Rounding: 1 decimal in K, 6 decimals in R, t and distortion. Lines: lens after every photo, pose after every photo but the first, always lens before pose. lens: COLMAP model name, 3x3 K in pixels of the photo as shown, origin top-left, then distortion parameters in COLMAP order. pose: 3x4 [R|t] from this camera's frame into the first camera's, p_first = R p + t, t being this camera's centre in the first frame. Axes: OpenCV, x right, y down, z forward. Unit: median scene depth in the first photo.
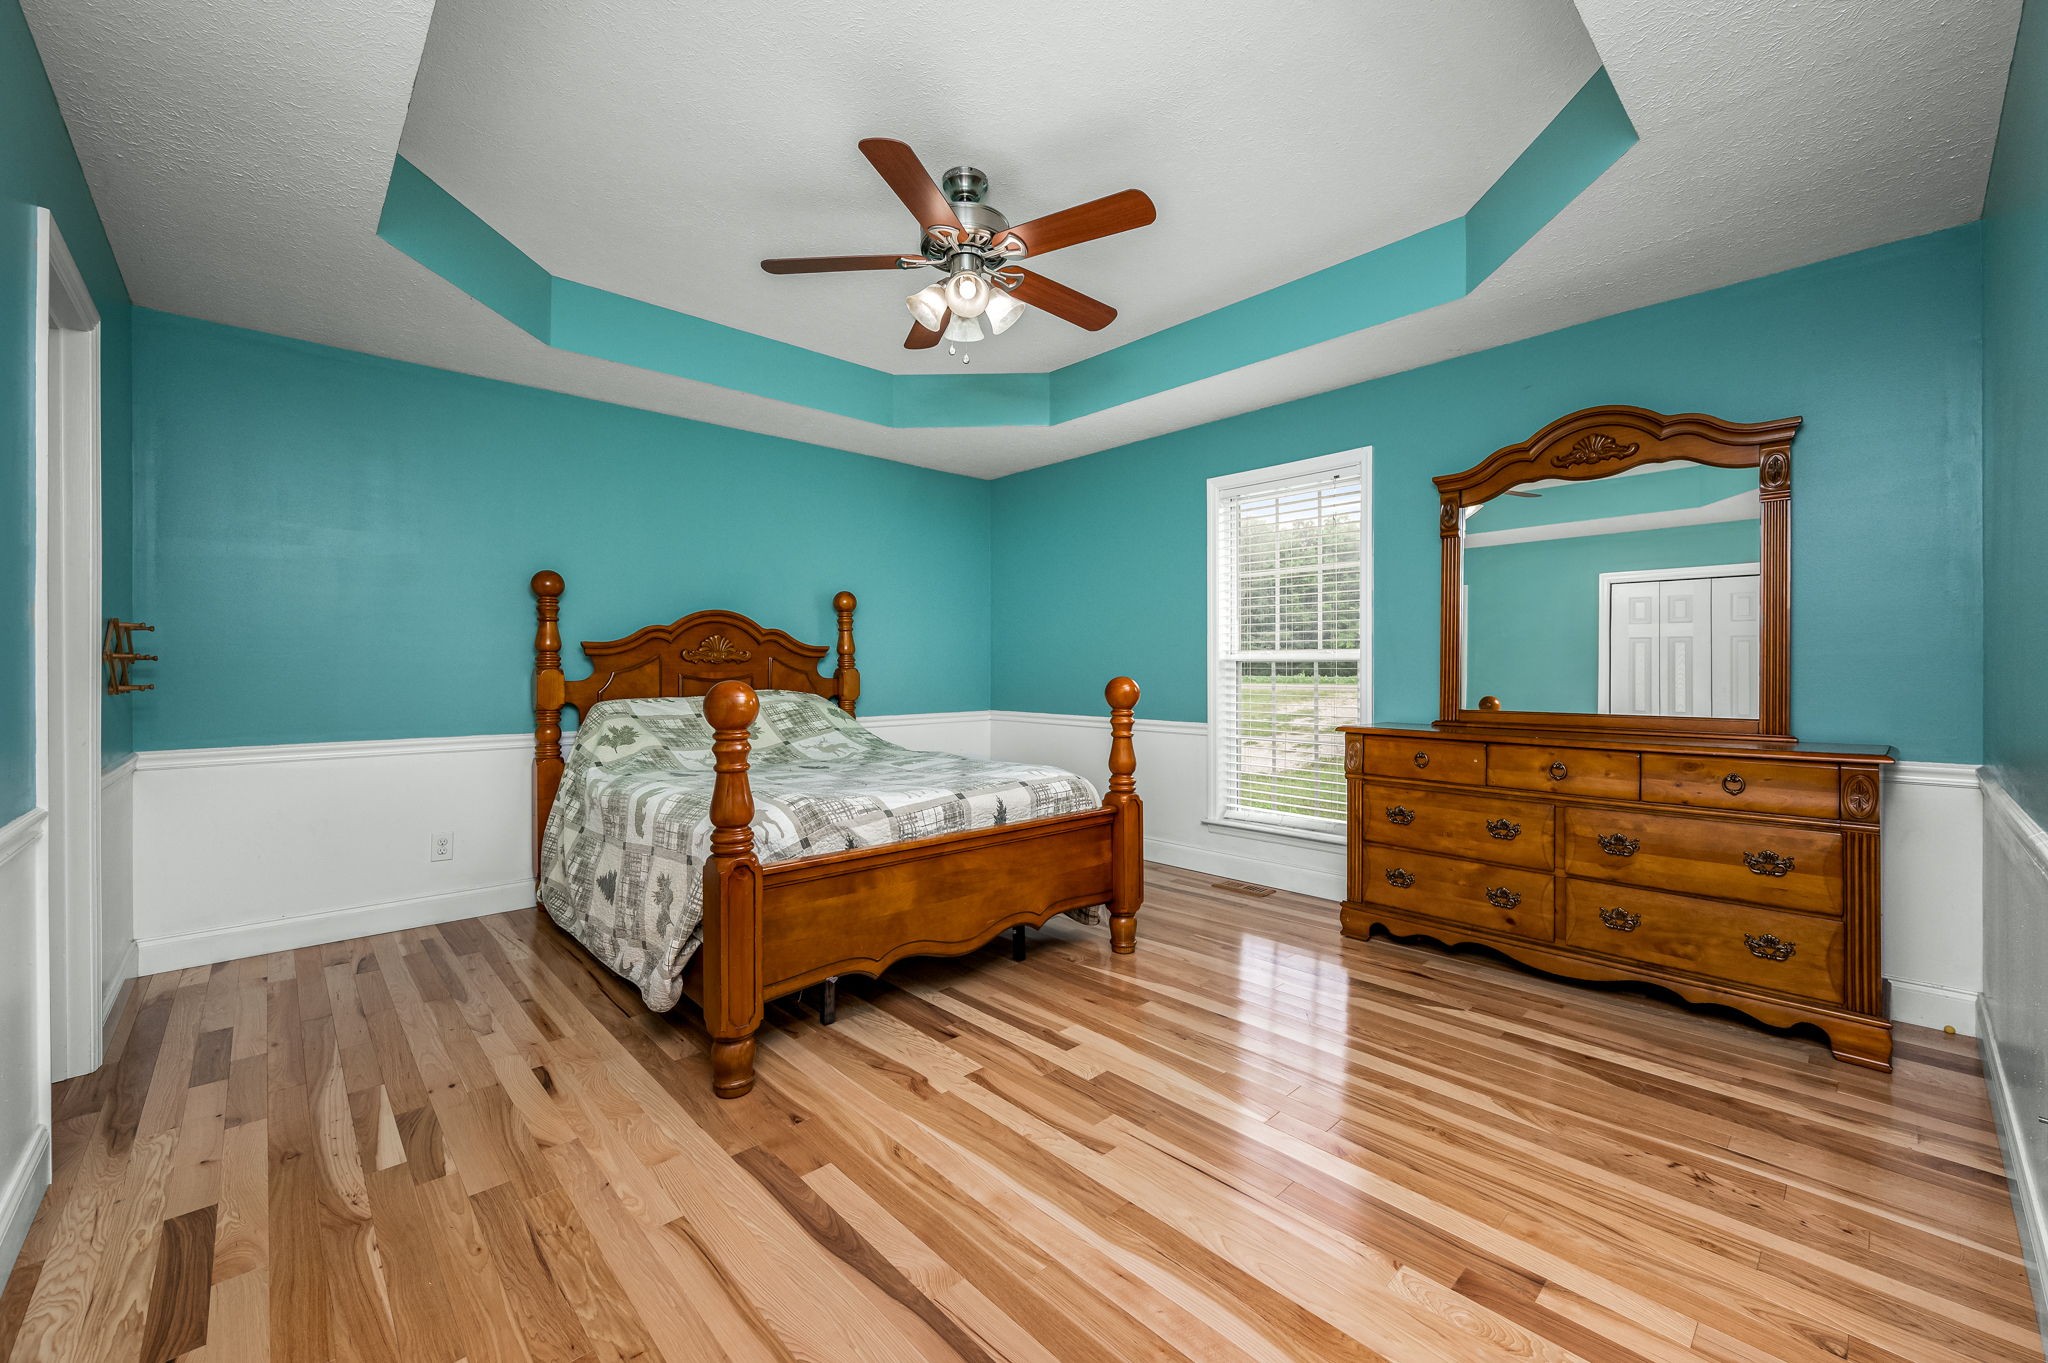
lens RADIAL K [[838.0, 0, 1024.0], [0, 838.0, 681.5], [0, 0, 1]] dist [-0.002753, -0.000277]
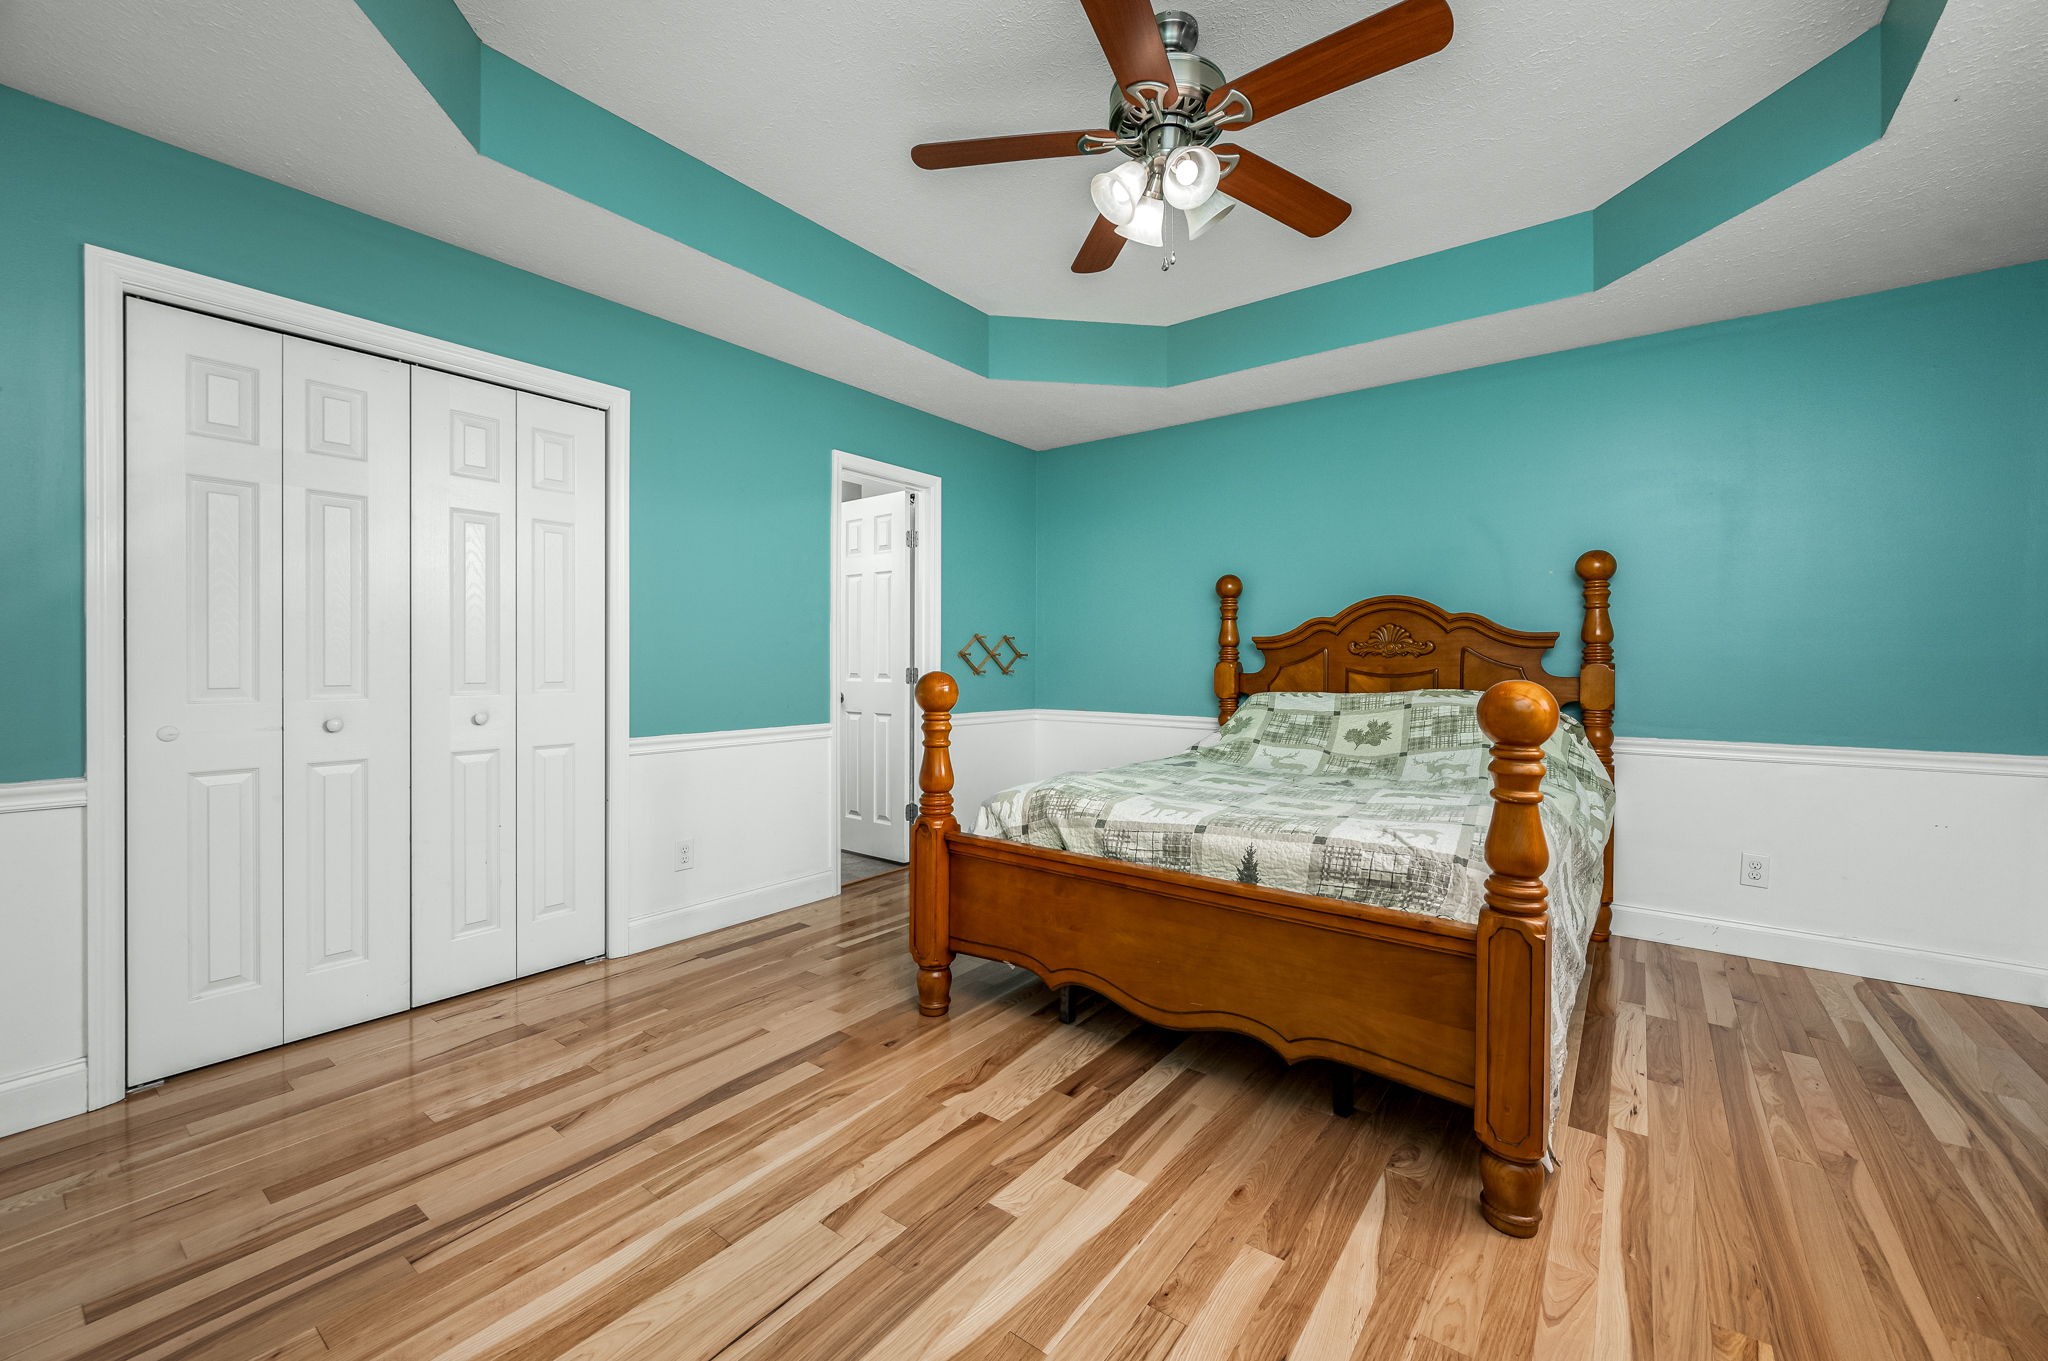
lens RADIAL K [[838.0, 0, 1024.0], [0, 838.0, 680.5], [0, 0, 1]] dist [-0.002753, -0.000277]
pose [[0.140844, 0.025422, -0.989705, 0.670275], [-0.019500, 0.999548, 0.022900, -0.013816], [0.989840, 0.016074, 0.141276, 0.745663]]
